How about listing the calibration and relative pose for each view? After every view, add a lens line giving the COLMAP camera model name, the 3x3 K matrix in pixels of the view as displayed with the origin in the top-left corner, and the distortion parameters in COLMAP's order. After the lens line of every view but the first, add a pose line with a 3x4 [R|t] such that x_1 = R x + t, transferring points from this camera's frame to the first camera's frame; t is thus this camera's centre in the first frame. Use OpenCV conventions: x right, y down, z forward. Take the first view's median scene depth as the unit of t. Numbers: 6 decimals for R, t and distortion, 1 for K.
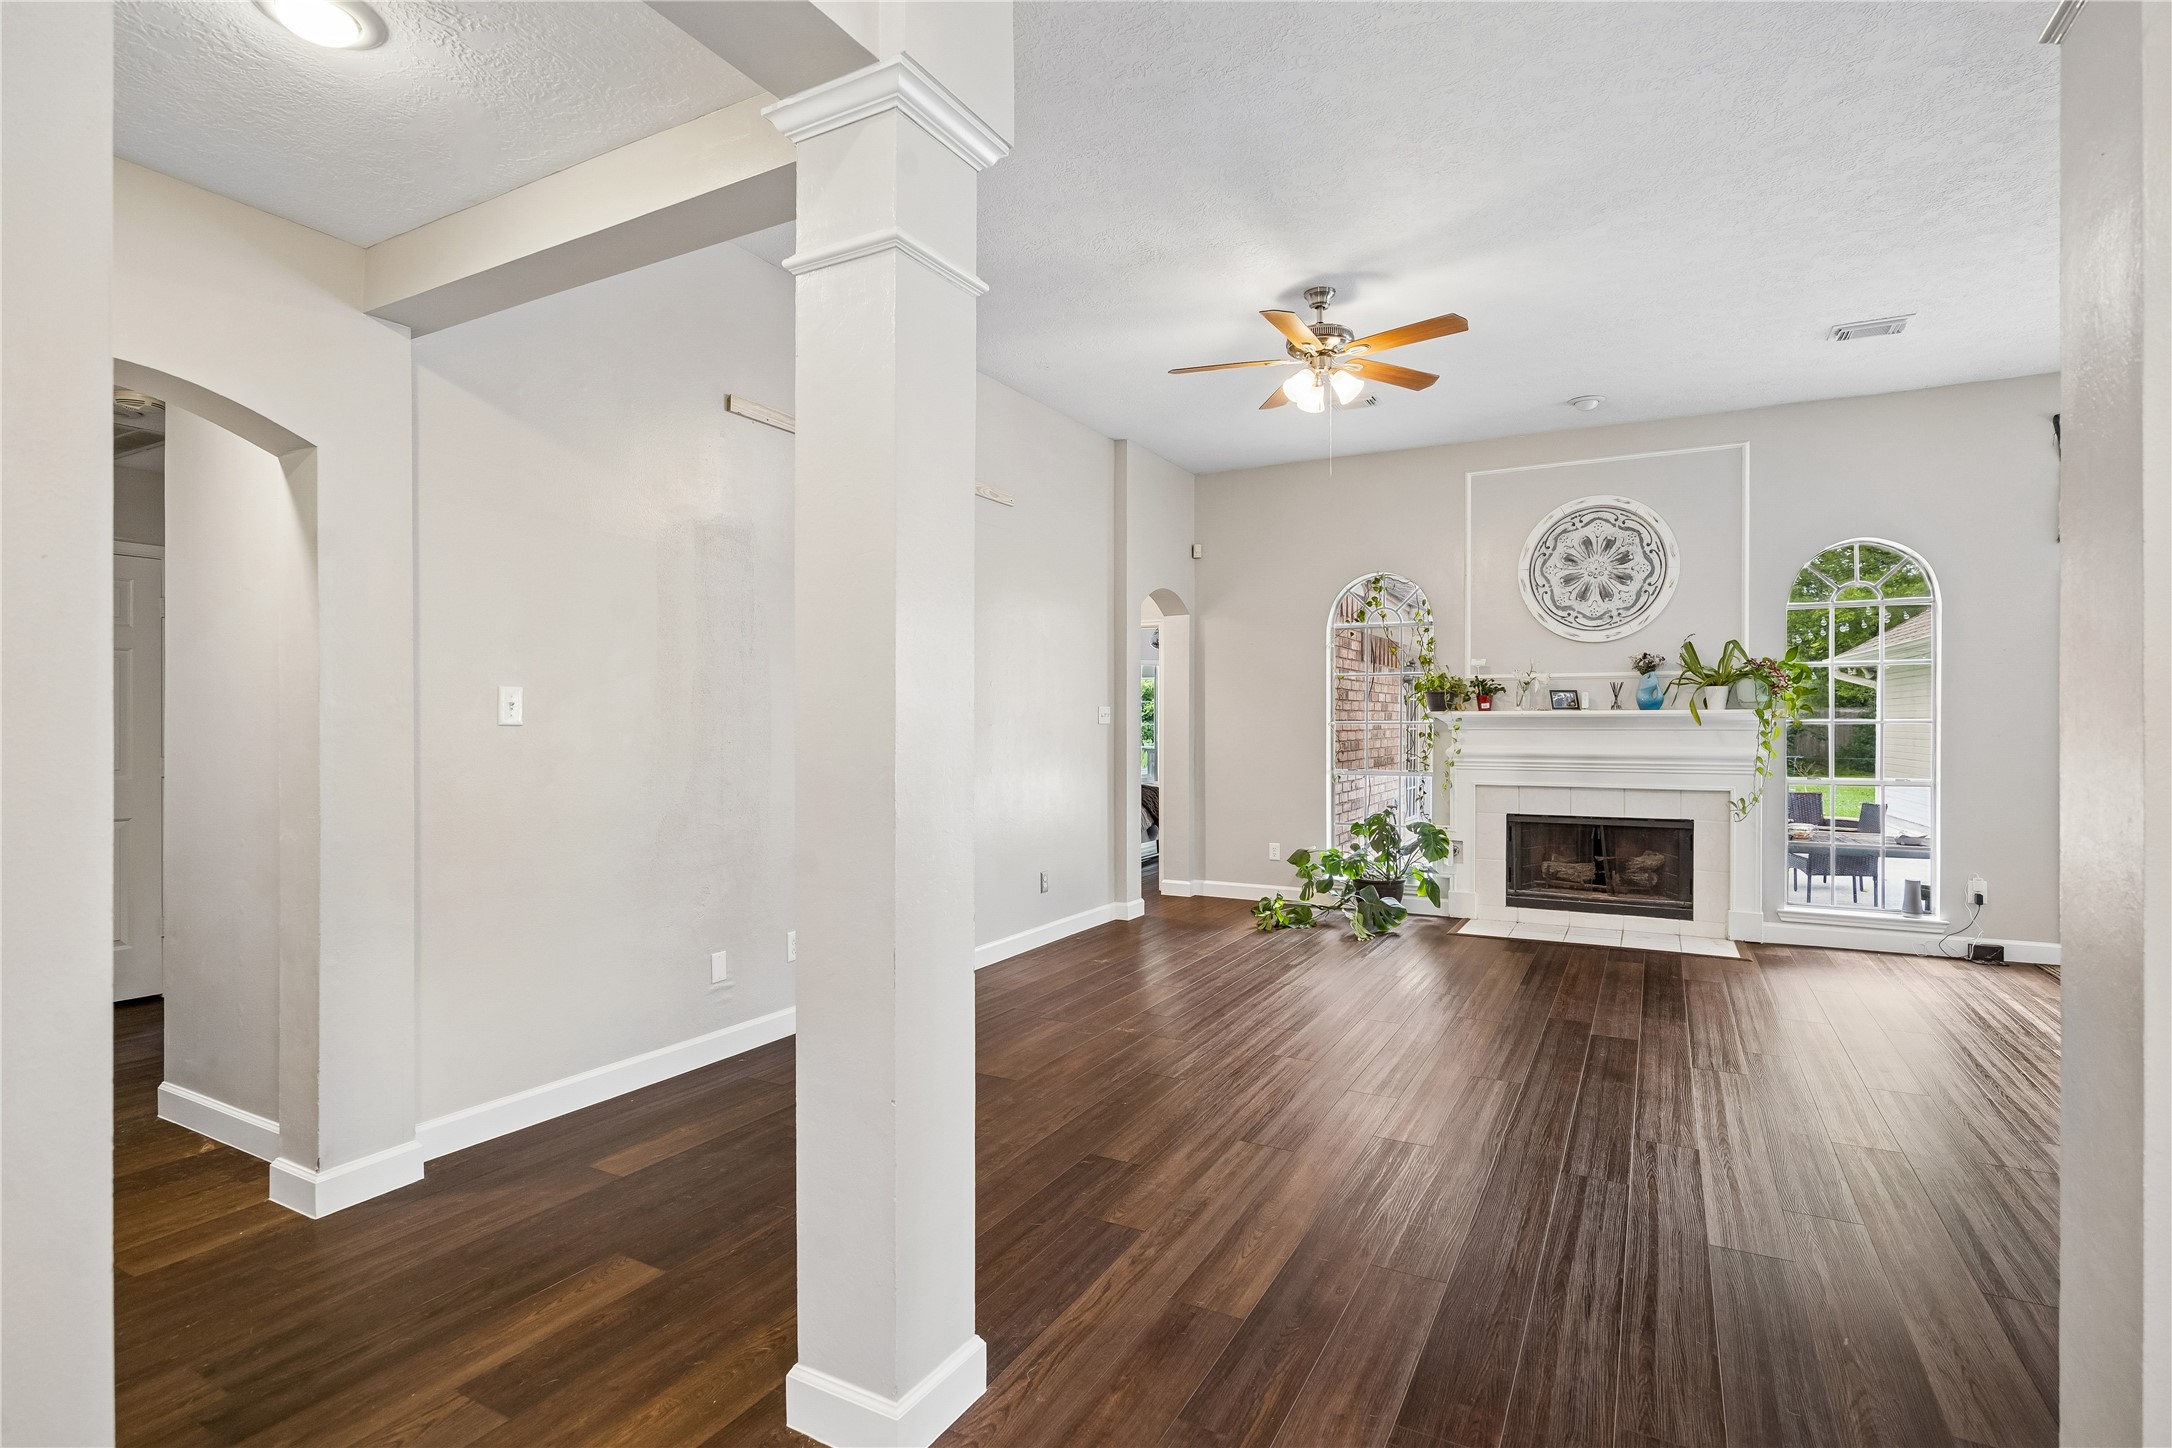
lens RADIAL K [[1045.8, 0, 1086.0], [0, 1045.8, 724.0], [0, 0, 1]] dist [-0.001634, -0.000285]
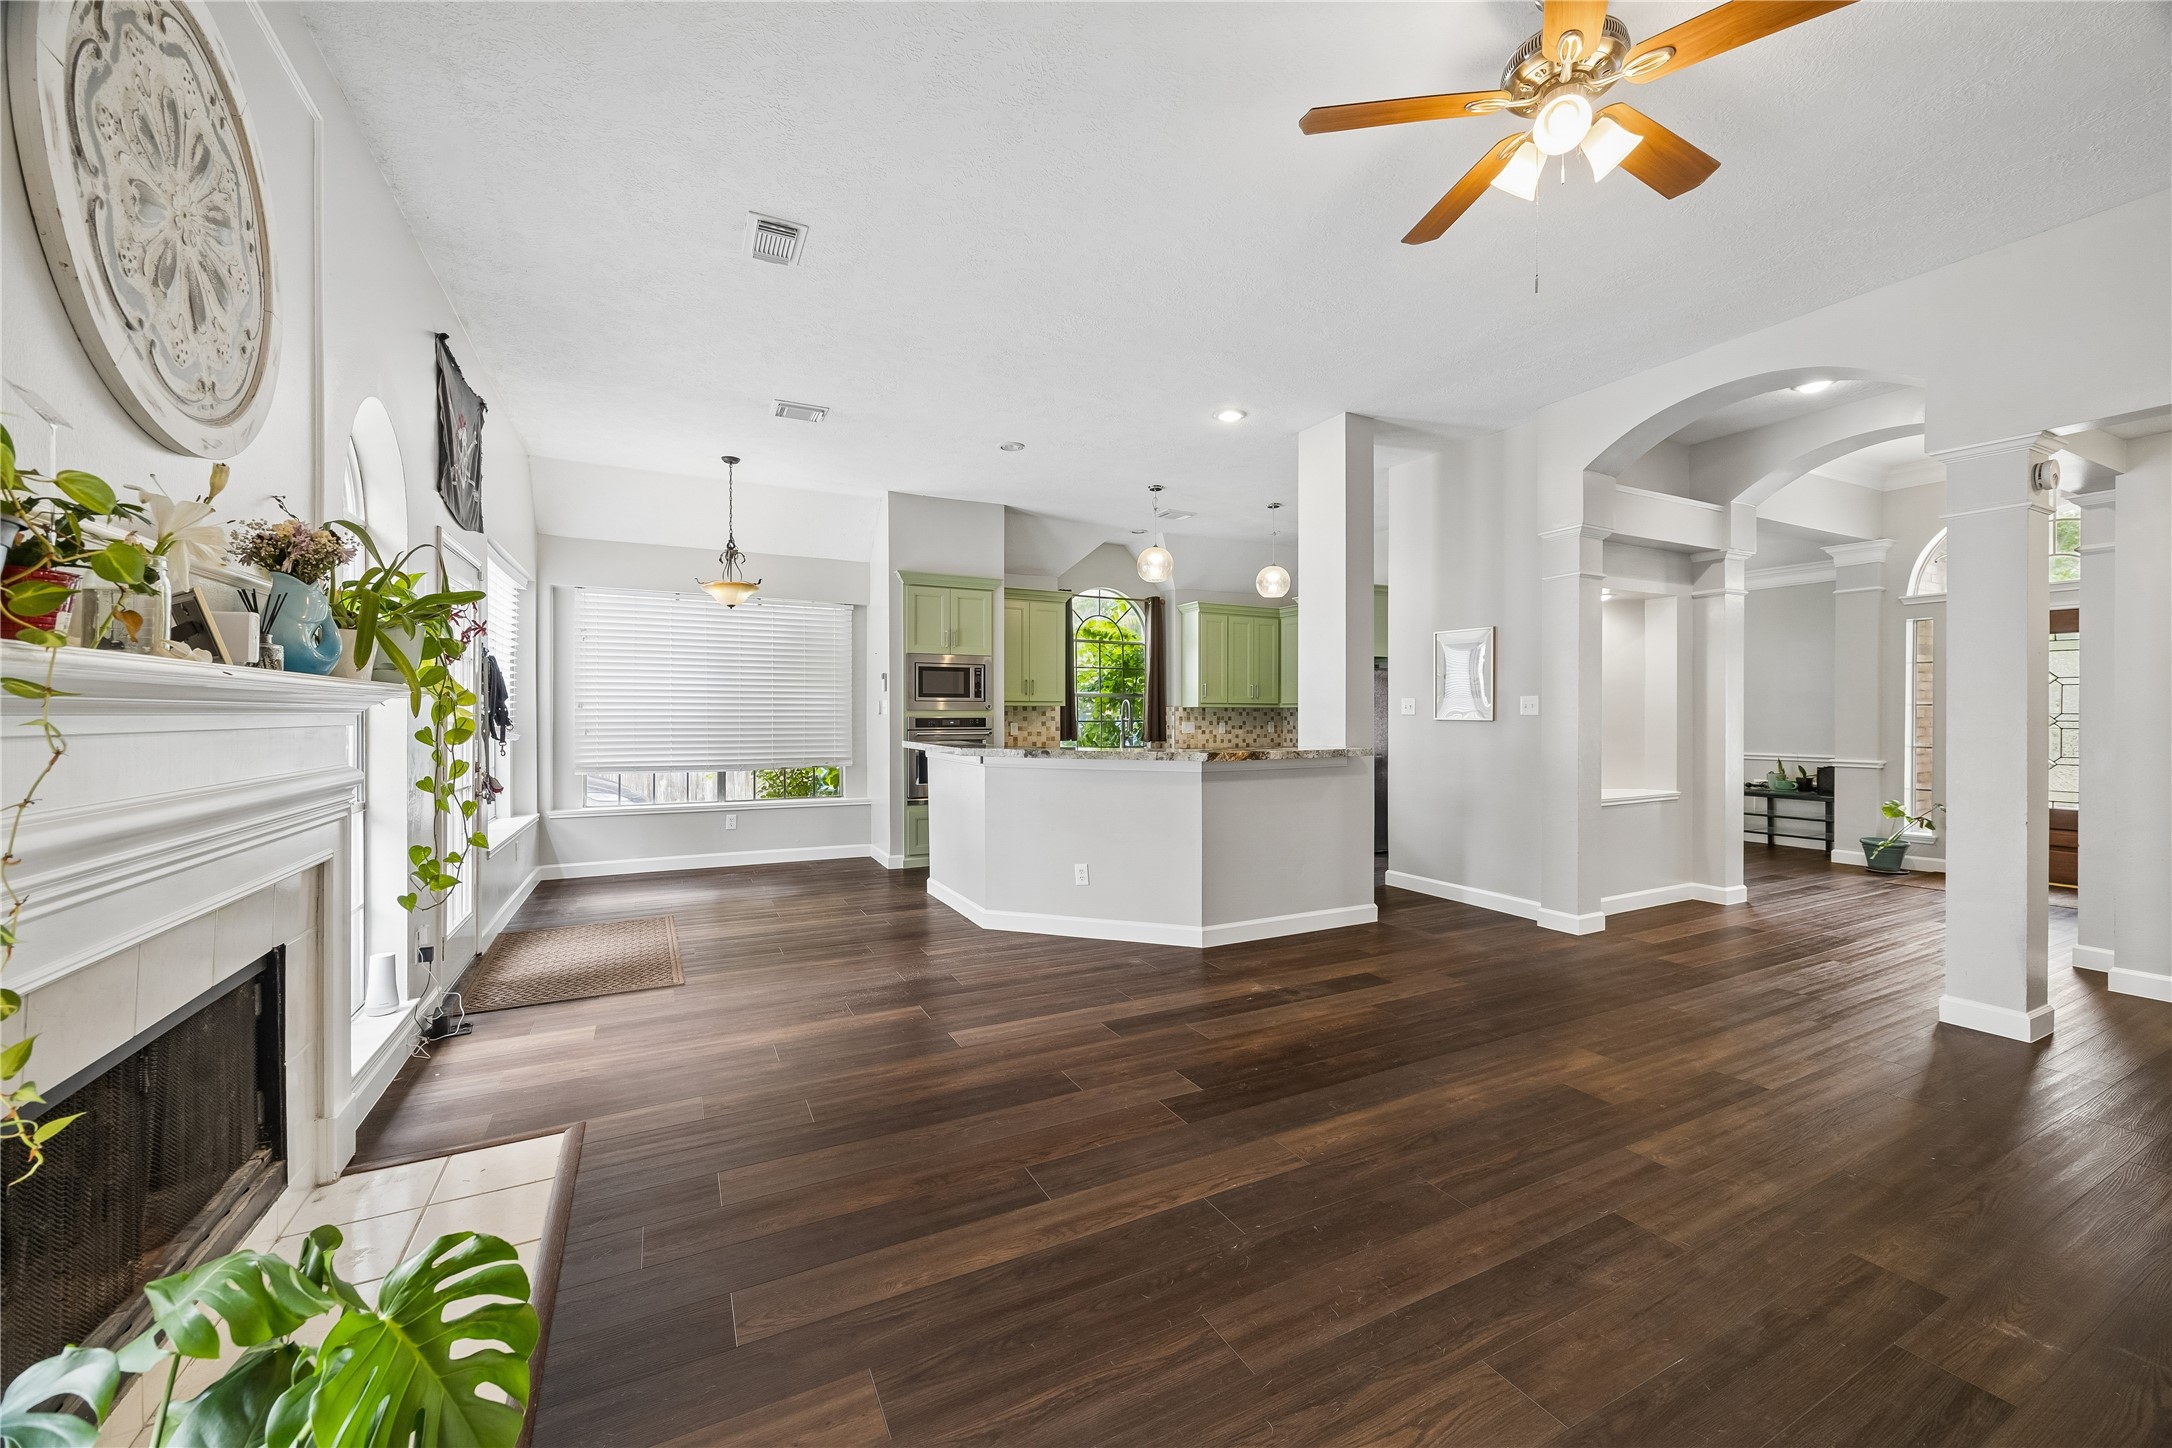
lens RADIAL K [[840.9, 0, 1086.0], [0, 840.9, 724.0], [0, 0, 1]] dist [-0.000868, -0.000226]
pose [[-0.825833, -0.006226, 0.563880, 0.125218], [-0.000320, 0.999944, 0.010571, 0.000423], [-0.563915, 0.008550, -0.825789, 1.086598]]
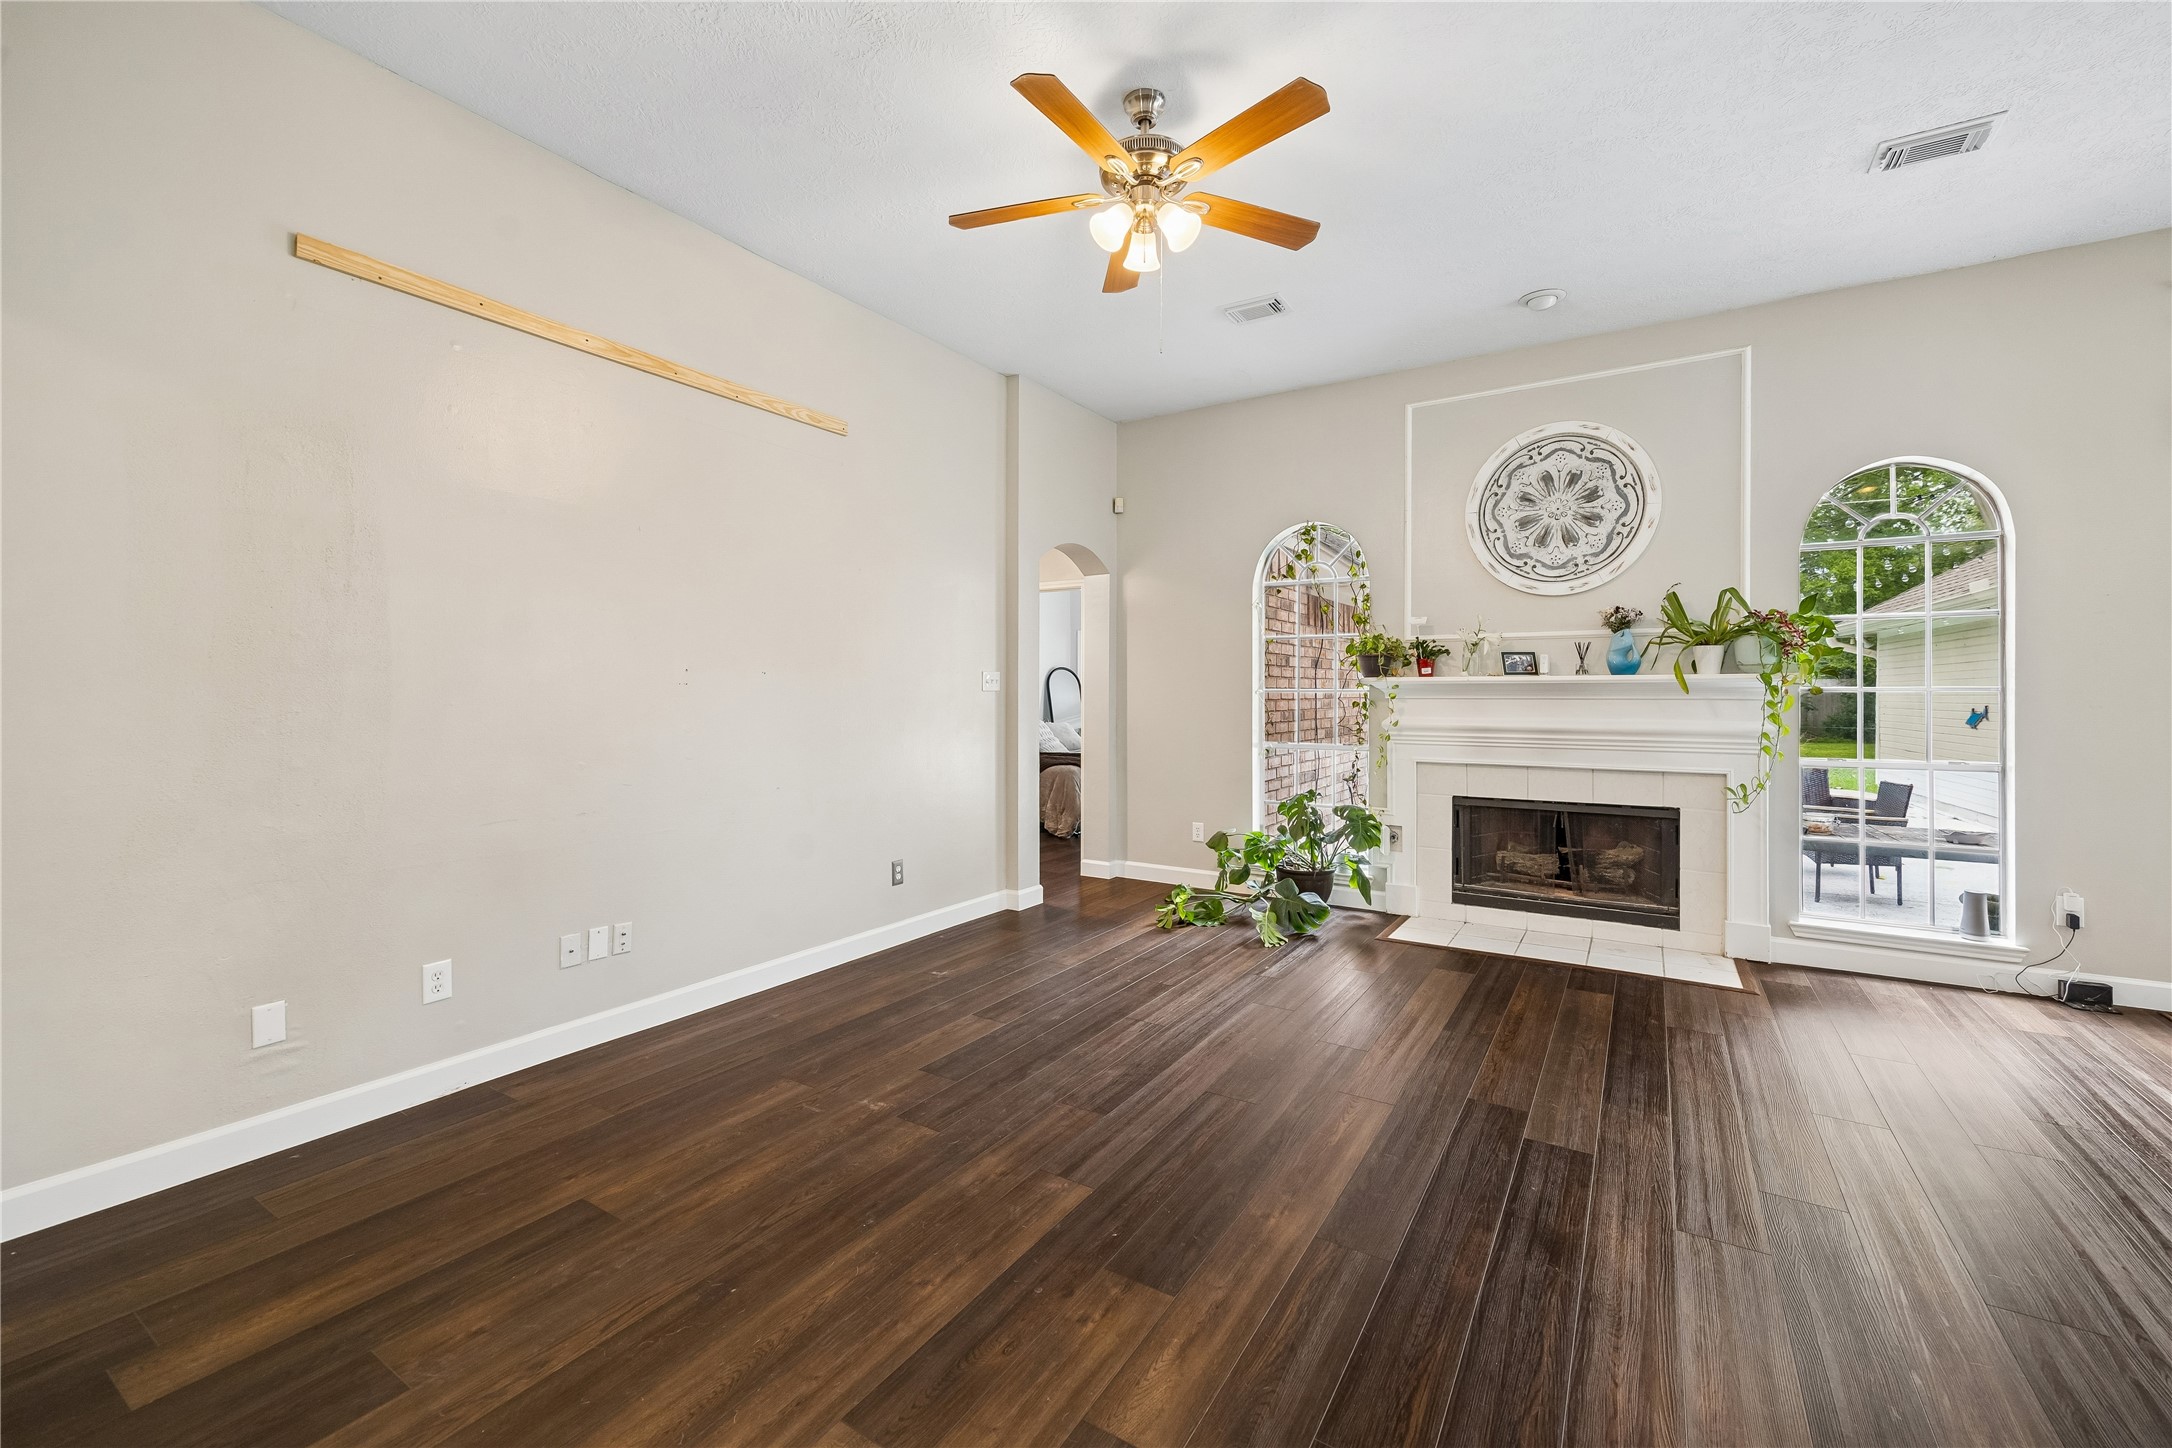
lens RADIAL K [[880.2, 0, 1087.8], [0, 880.2, 688.0], [0, 0, 1]] dist [0.015220, -0.004324]
pose [[0.997882, 0.001419, -0.065035, 0.157938], [-0.001902, 0.999971, -0.007367, 0.002845], [0.065023, 0.007475, 0.997856, 0.267094]]
